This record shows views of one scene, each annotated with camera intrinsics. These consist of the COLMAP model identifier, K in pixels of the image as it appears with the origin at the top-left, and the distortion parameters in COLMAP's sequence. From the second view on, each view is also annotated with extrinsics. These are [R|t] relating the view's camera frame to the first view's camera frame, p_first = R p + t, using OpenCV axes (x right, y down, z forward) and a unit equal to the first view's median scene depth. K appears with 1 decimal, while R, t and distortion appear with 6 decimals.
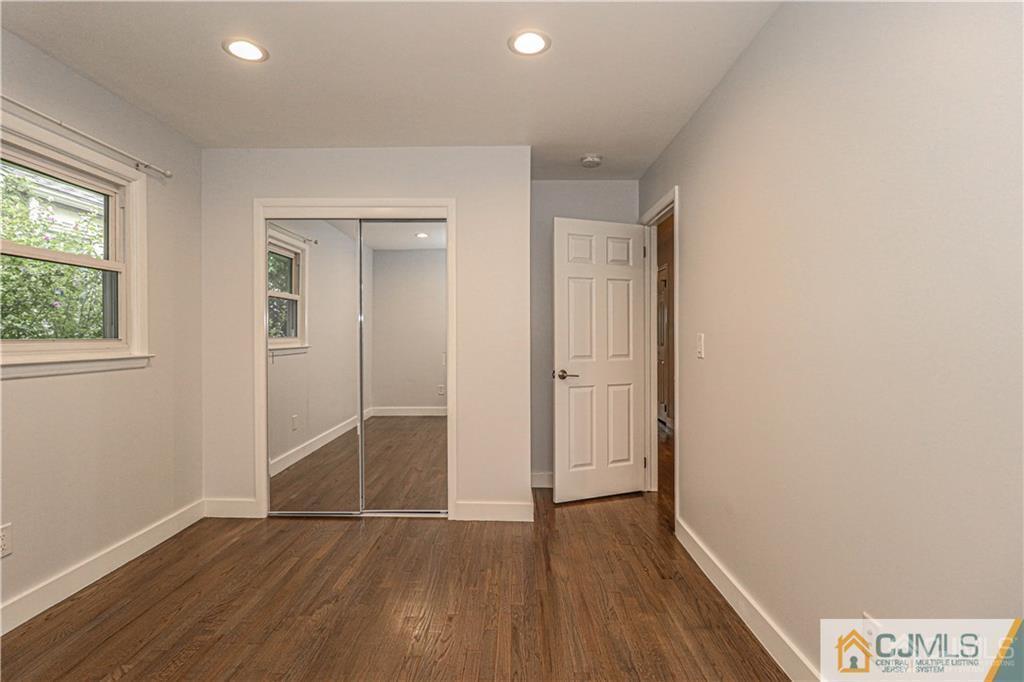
lens RADIAL K [[479.2, 0, 509.6], [0, 479.2, 340.5], [0, 0, 1]] dist [-0.000276, -0.013879]
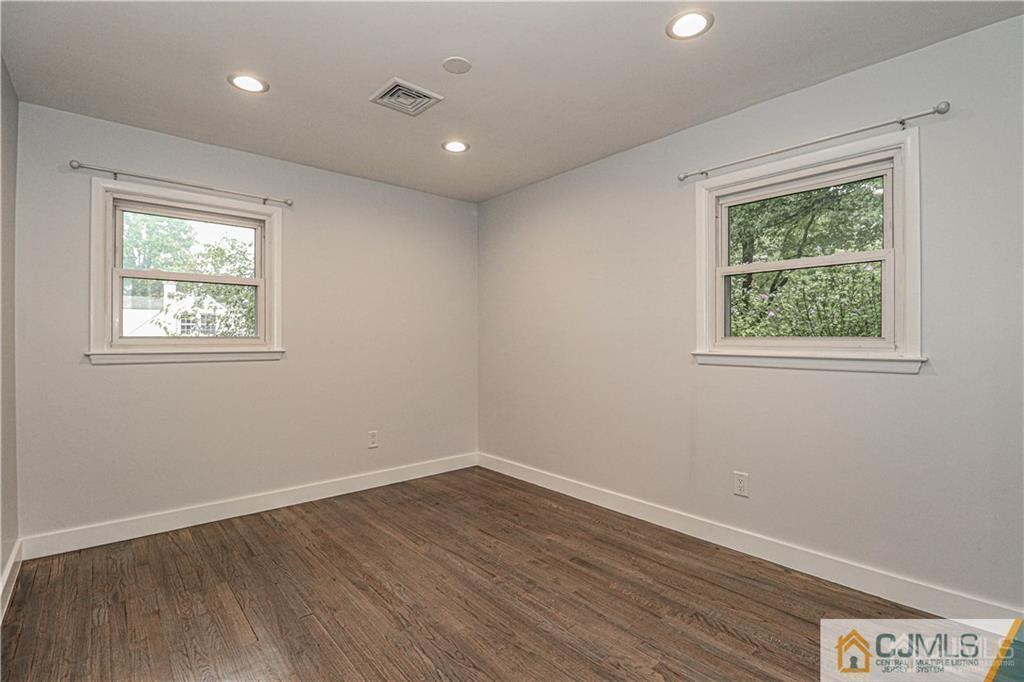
lens RADIAL K [[479.2, 0, 509.6], [0, 479.2, 340.5], [0, 0, 1]] dist [-0.000276, -0.013879]
pose [[-0.756469, 0.002255, -0.654026, 0.306656], [-0.004645, 0.999950, 0.008821, -0.002191], [0.654014, 0.009711, -0.756420, 1.417479]]
